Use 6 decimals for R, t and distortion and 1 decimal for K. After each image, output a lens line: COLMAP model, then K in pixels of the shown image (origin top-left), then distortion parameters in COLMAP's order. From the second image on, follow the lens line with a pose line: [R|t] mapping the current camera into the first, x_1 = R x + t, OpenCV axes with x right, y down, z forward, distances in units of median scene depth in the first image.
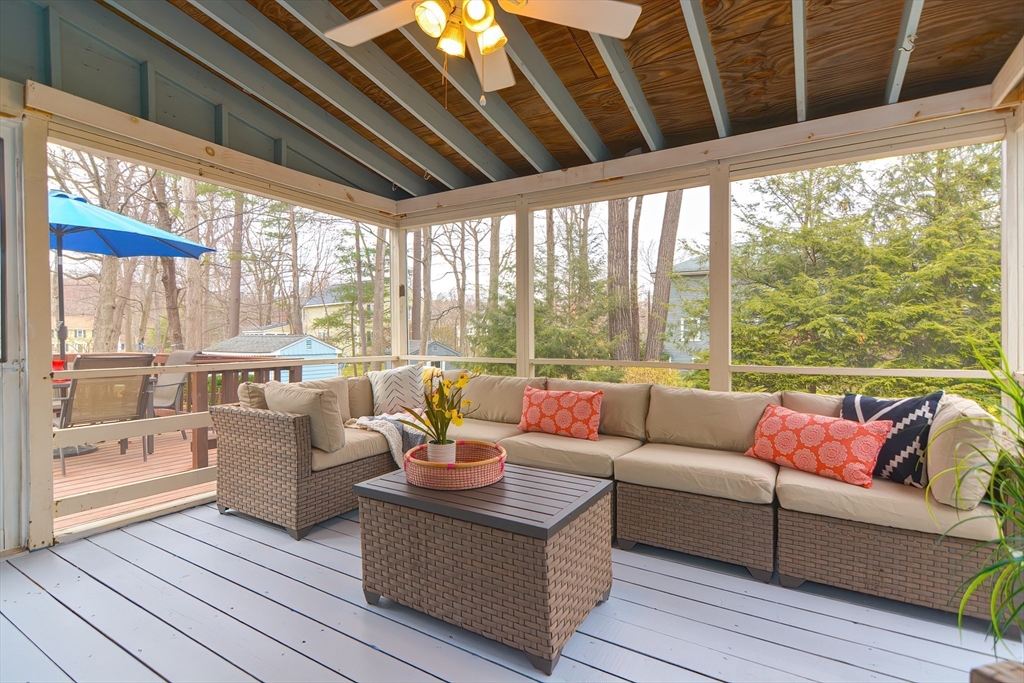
lens RADIAL K [[491.7, 0, 515.8], [0, 491.7, 340.7], [0, 0, 1]] dist [0.020882, -0.008532]
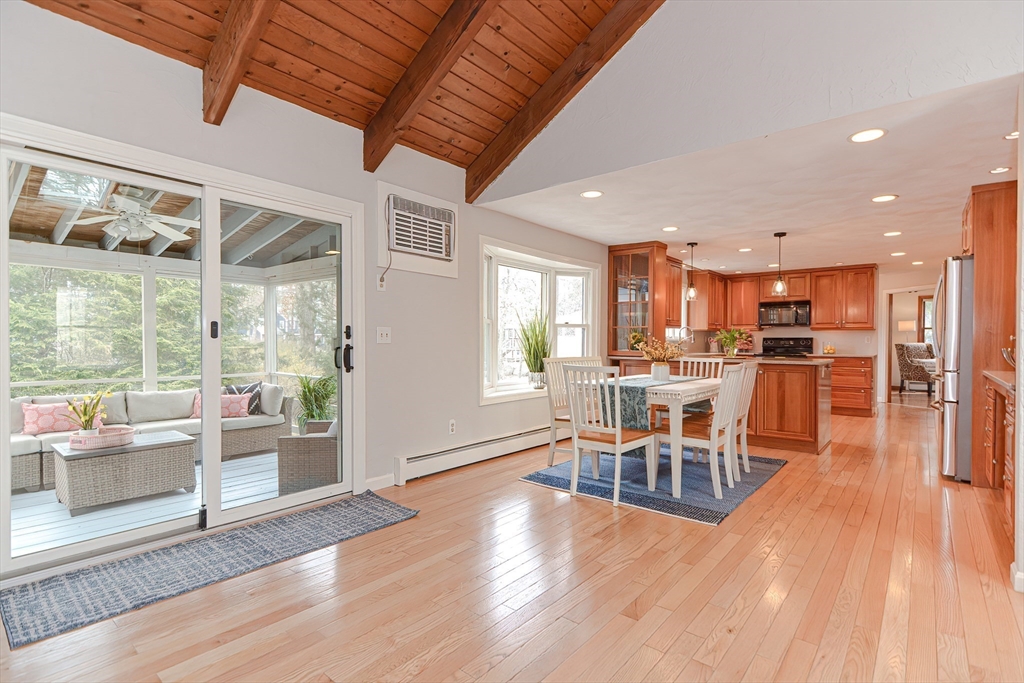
lens RADIAL K [[491.7, 0, 514.9], [0, 491.7, 349.5], [0, 0, 1]] dist [0.020882, -0.008532]
pose [[0.148185, -0.015299, 0.988841, -0.402622], [-0.002519, 0.999871, 0.015847, -0.029050], [-0.988956, -0.004839, 0.148127, -0.197536]]
